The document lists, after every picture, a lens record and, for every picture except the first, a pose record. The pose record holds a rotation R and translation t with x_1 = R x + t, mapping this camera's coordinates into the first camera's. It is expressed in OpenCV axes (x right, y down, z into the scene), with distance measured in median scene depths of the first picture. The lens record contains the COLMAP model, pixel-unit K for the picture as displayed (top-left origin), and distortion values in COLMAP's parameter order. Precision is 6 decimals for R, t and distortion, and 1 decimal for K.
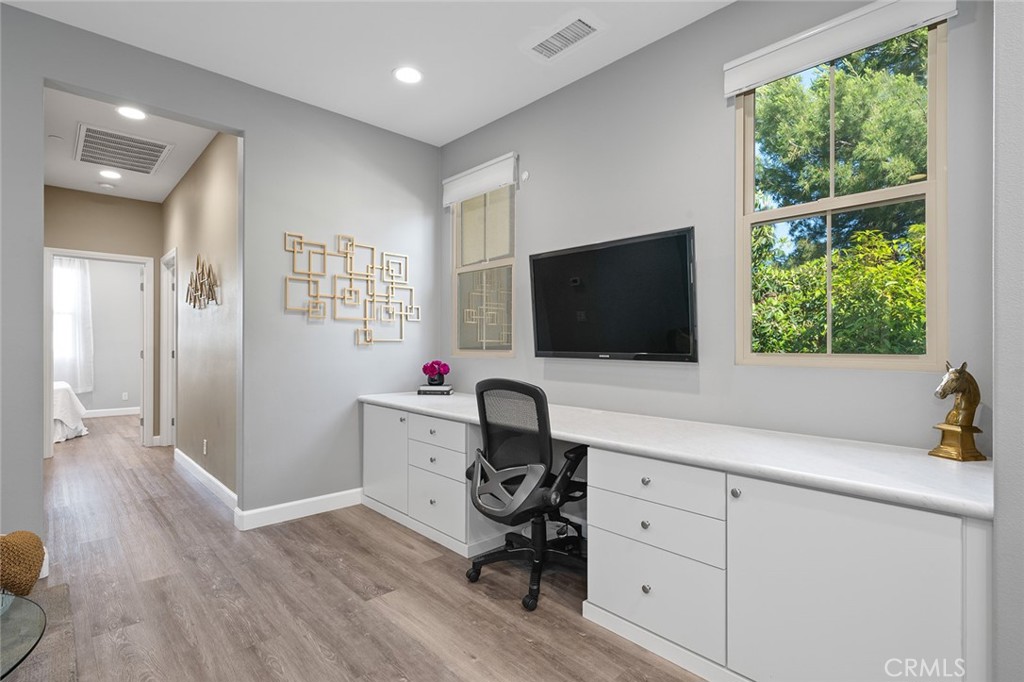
lens RADIAL K [[500.1, 0, 513.7], [0, 500.1, 346.3], [0, 0, 1]] dist [0.018531, -0.000040]
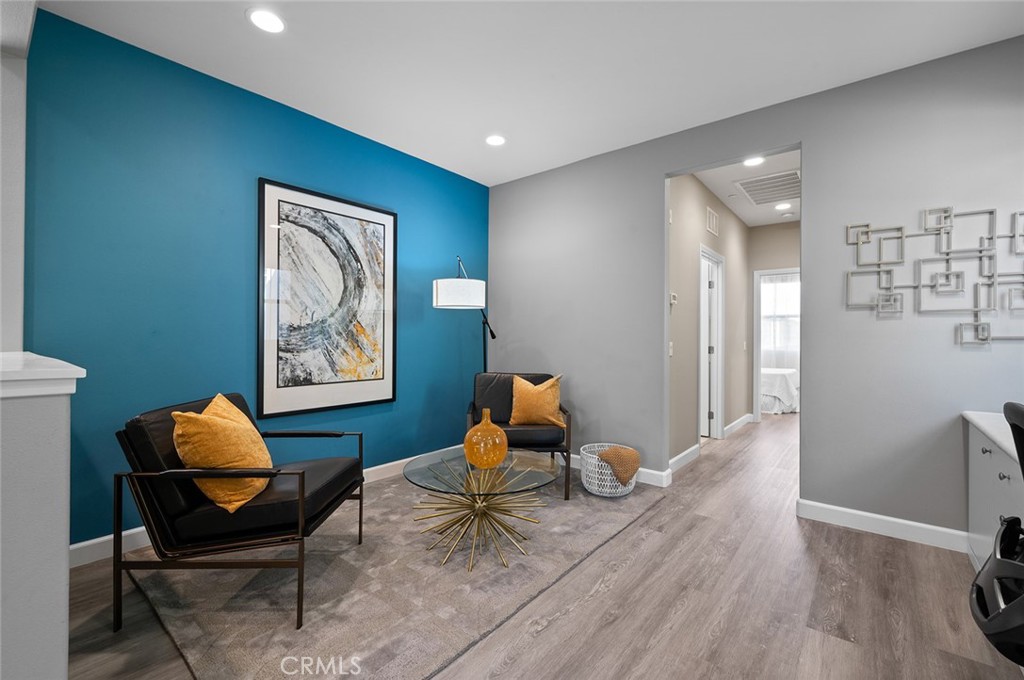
lens RADIAL K [[445.1, 0, 512.0], [0, 445.1, 340.0], [0, 0, 1]] dist [0.001923, 0.000460]
pose [[0.137912, 0.002778, -0.990441, 0.285649], [-0.006338, 0.999978, 0.001922, -0.005858], [0.990424, 0.006012, 0.137927, 0.240426]]
